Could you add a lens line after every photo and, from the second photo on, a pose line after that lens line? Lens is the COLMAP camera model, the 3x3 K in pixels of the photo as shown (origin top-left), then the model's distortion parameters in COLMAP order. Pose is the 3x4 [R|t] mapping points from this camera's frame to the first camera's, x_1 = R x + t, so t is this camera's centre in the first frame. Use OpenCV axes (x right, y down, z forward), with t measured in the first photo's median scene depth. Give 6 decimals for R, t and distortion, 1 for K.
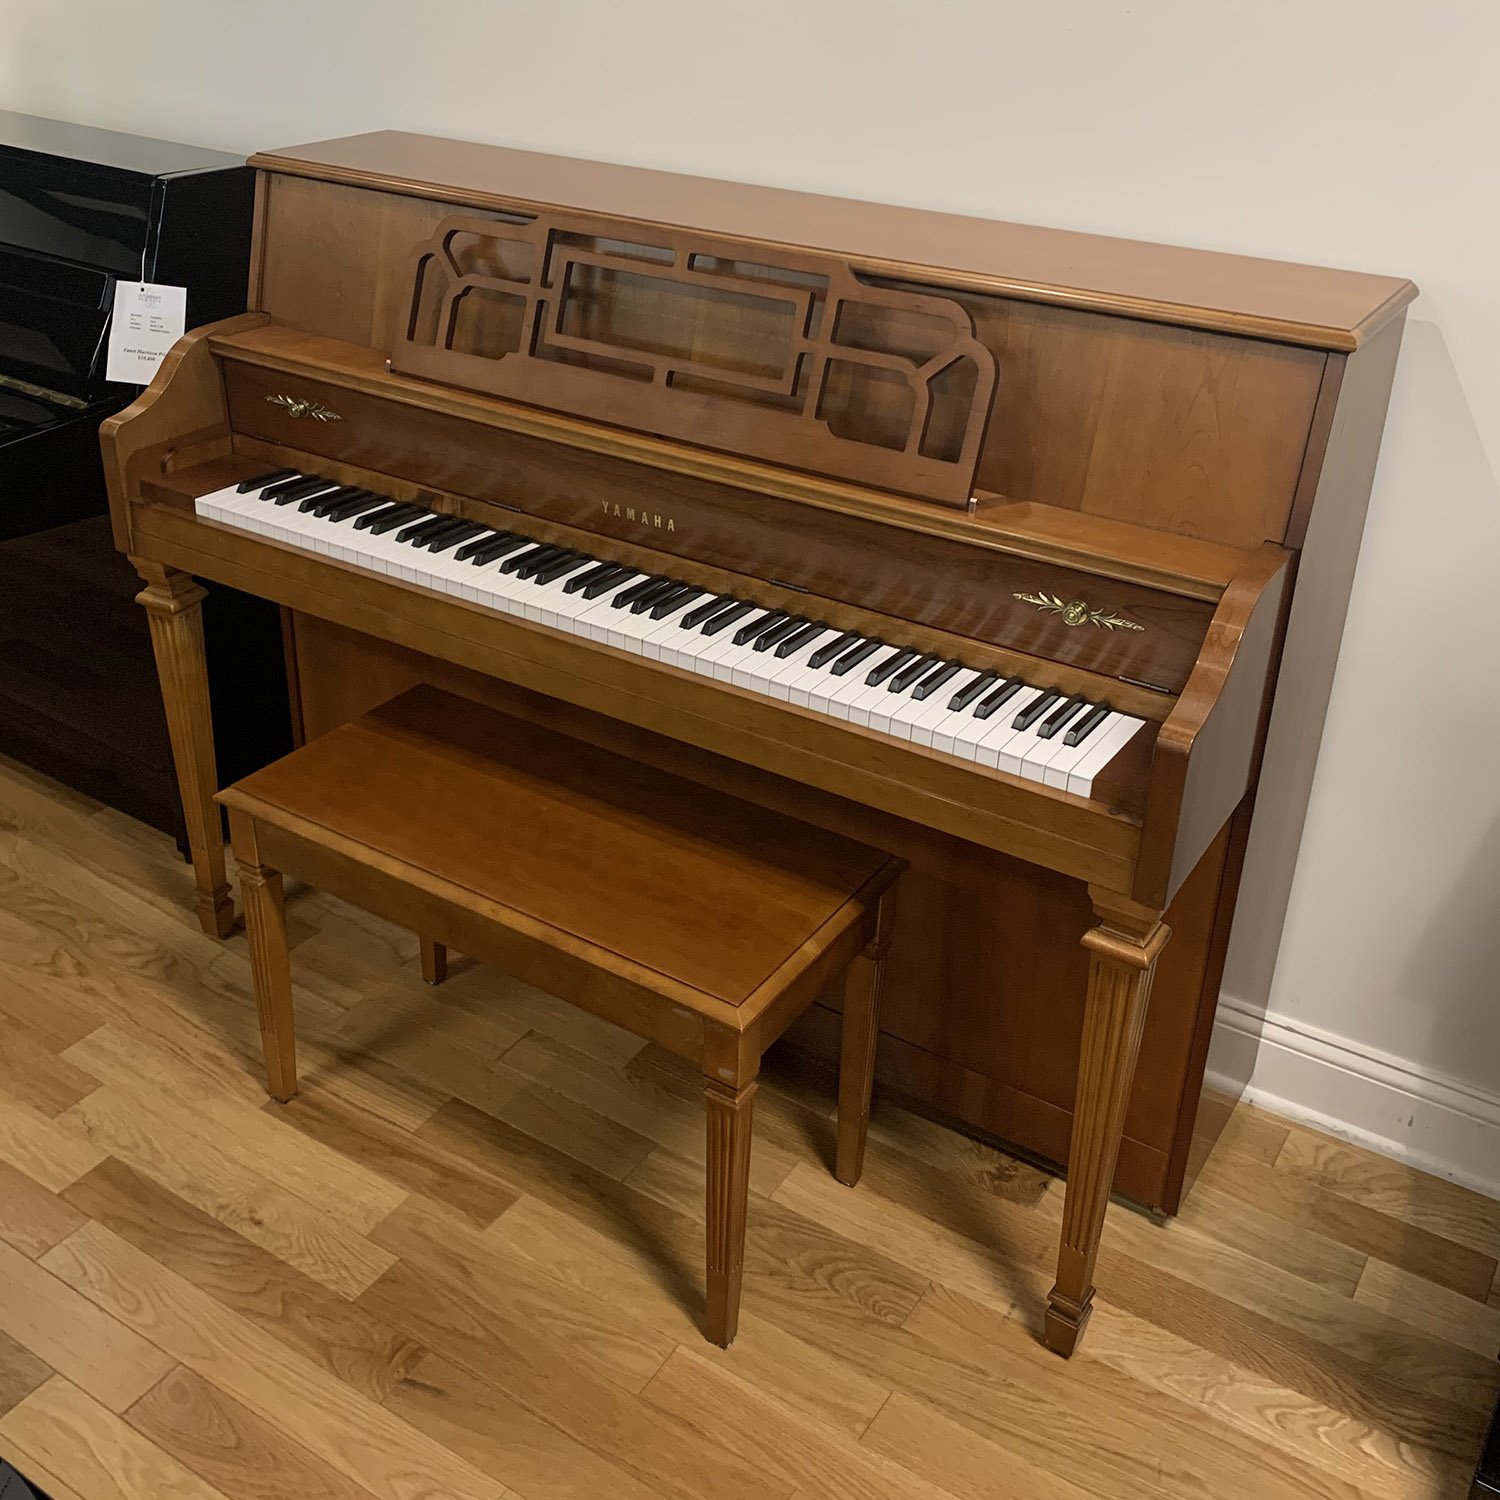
lens RADIAL K [[1511.6, 0, 750.0], [0, 1511.6, 750.0], [0, 0, 1]] dist [0.021467, -0.011293]
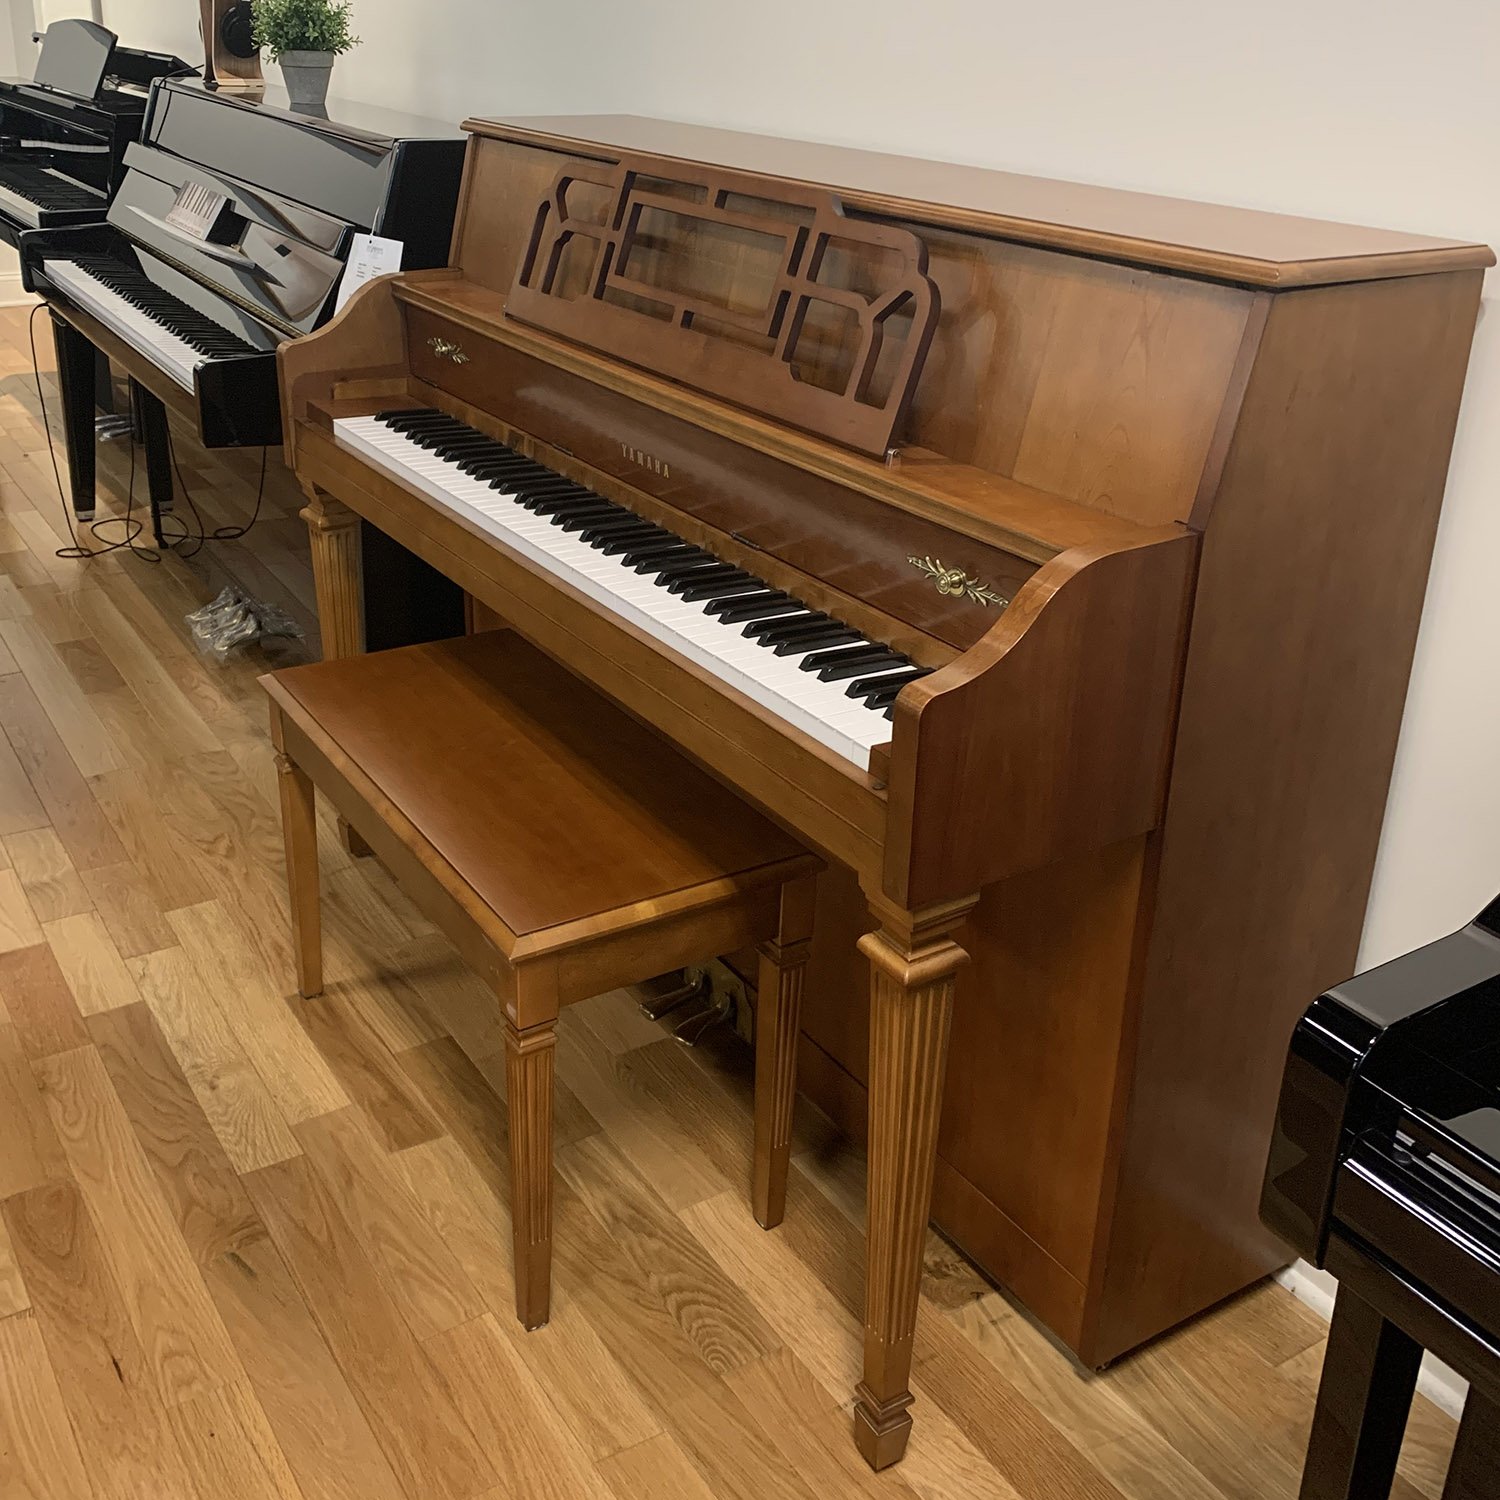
lens RADIAL K [[1514.2, 0, 752.9], [0, 1514.2, 776.4], [0, 0, 1]] dist [0.080921, -0.166654]
pose [[0.910508, 0.181541, -0.371507, 0.379866], [-0.207813, 0.977659, -0.031574, 0.058922], [0.357475, 0.105952, 0.927893, 0.133787]]
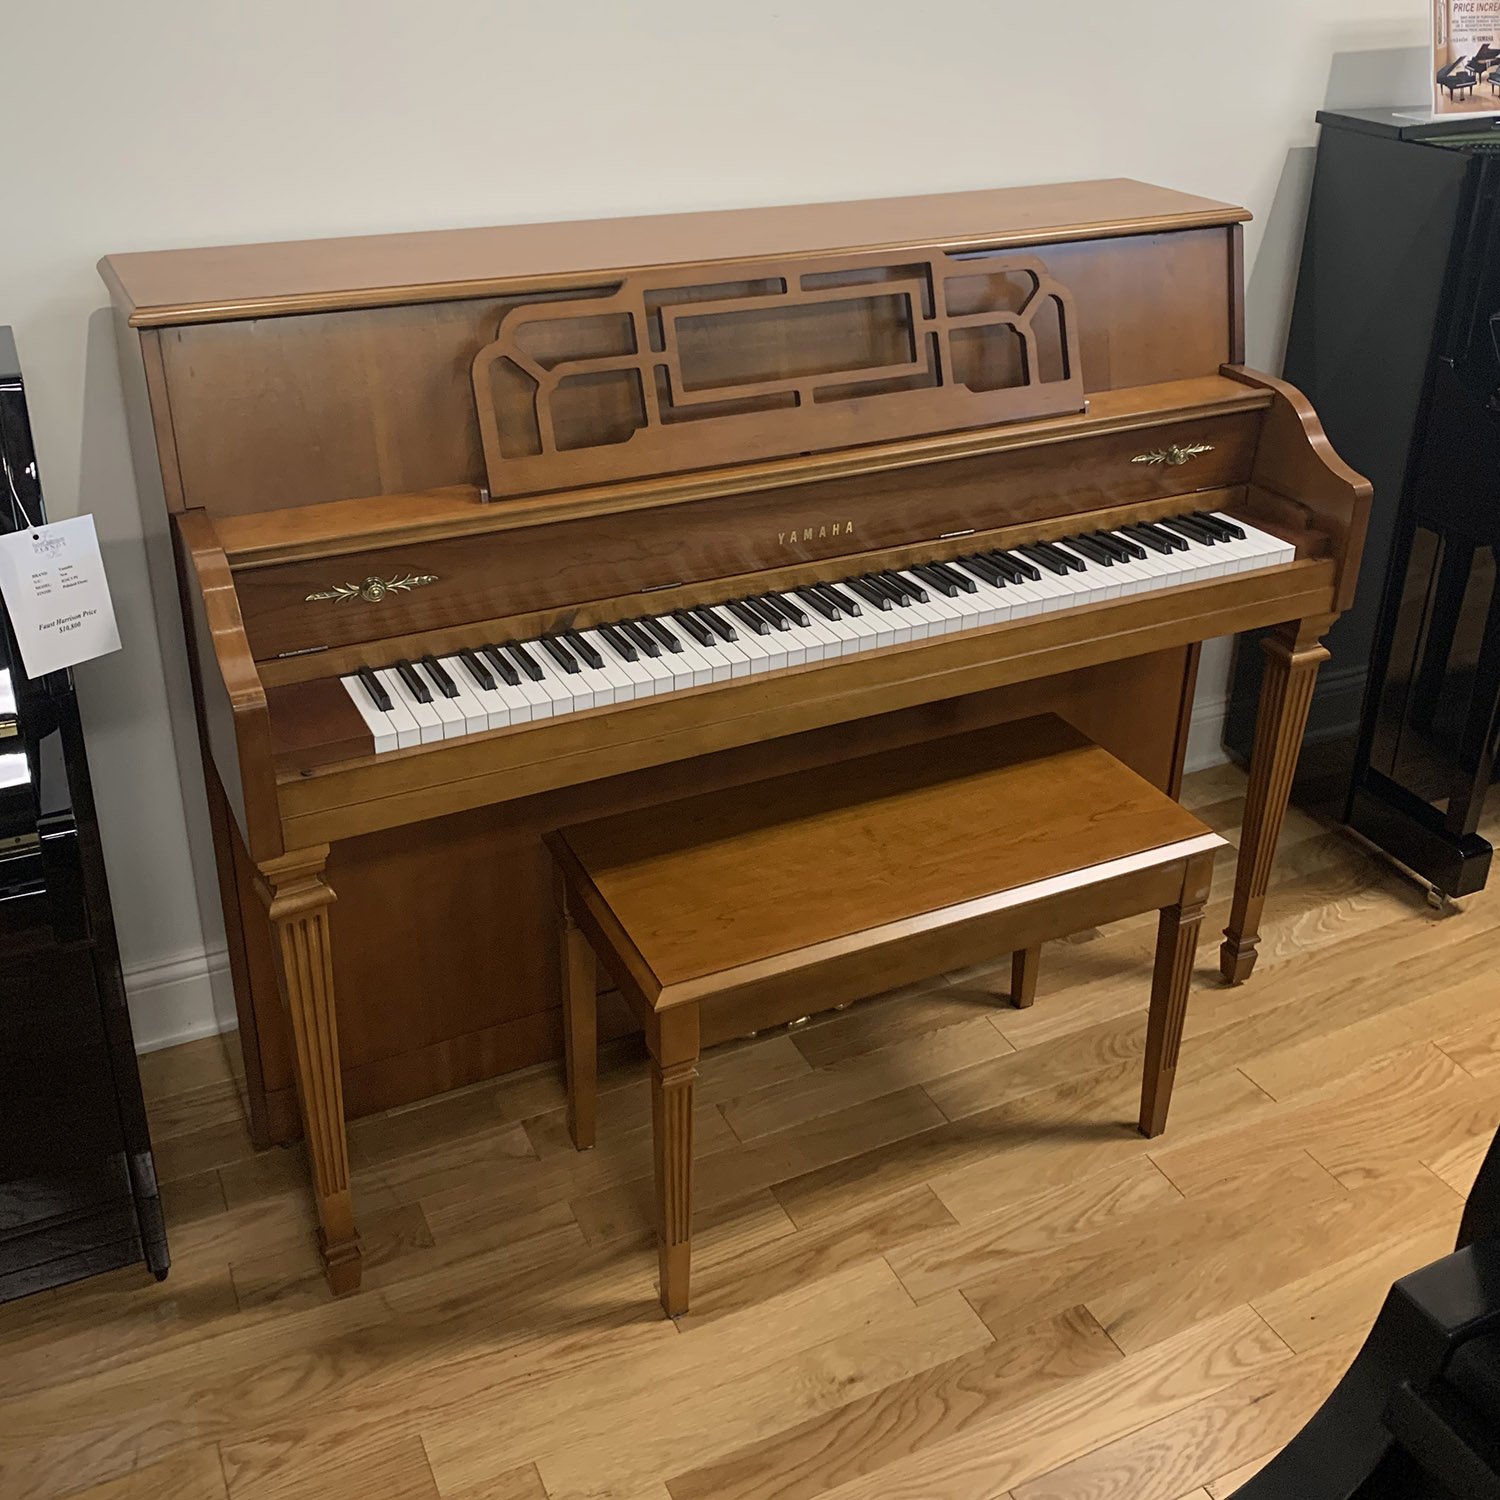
lens RADIAL K [[1549.1, 0, 753.1], [0, 1549.1, 709.5], [0, 0, 1]] dist [0.012324, 0.022255]
pose [[0.534393, -0.434891, 0.724772, -0.891799], [0.417815, 0.881305, 0.220752, -0.292690], [-0.734748, 0.184853, 0.652667, 0.359059]]
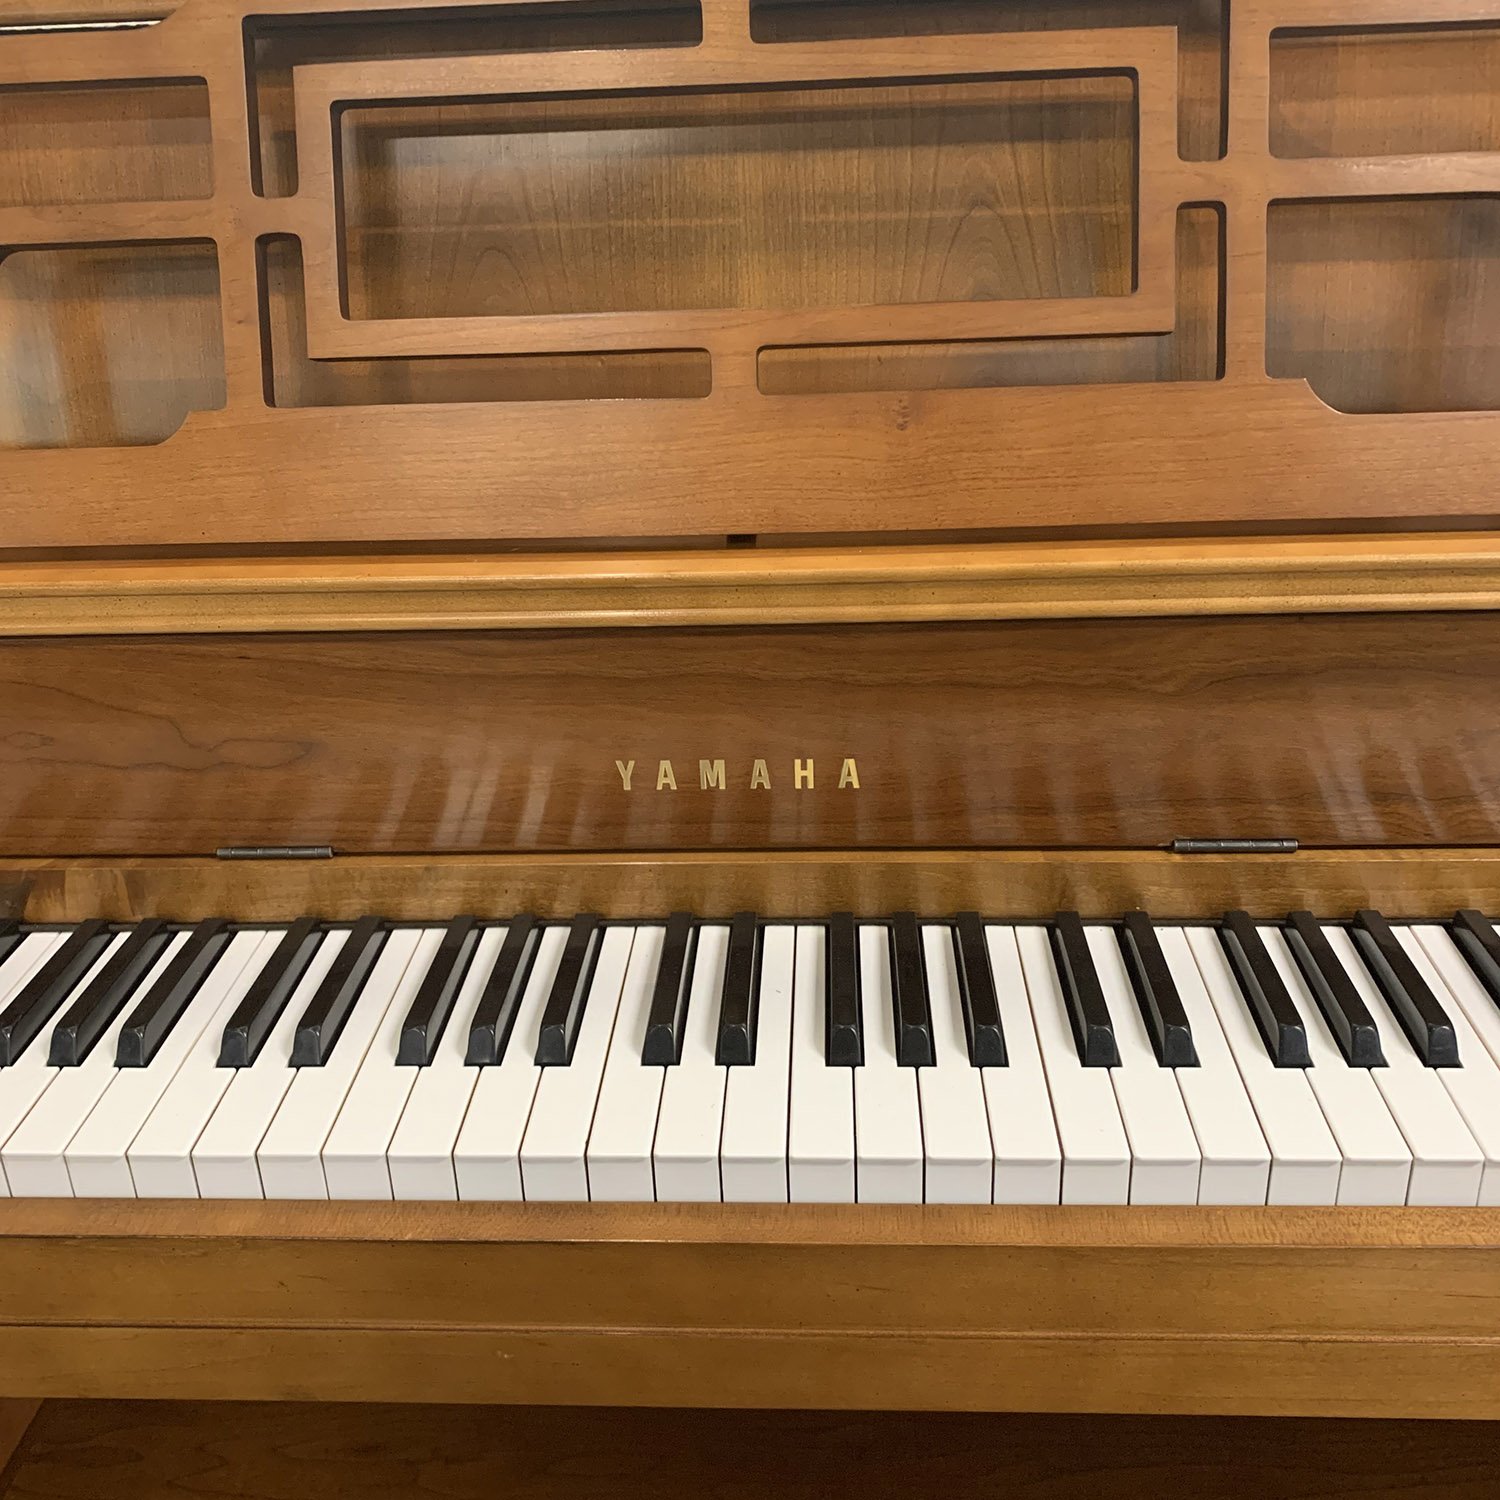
lens RADIAL K [[1511.6, 0, 750.0], [0, 1511.6, 750.0], [0, 0, 1]] dist [0.021467, -0.011293]
pose [[0.876486, -0.255198, 0.408222, -0.208352], [0.299973, 0.952715, -0.048480, -0.139944], [-0.376547, 0.164948, 0.911594, 0.667511]]
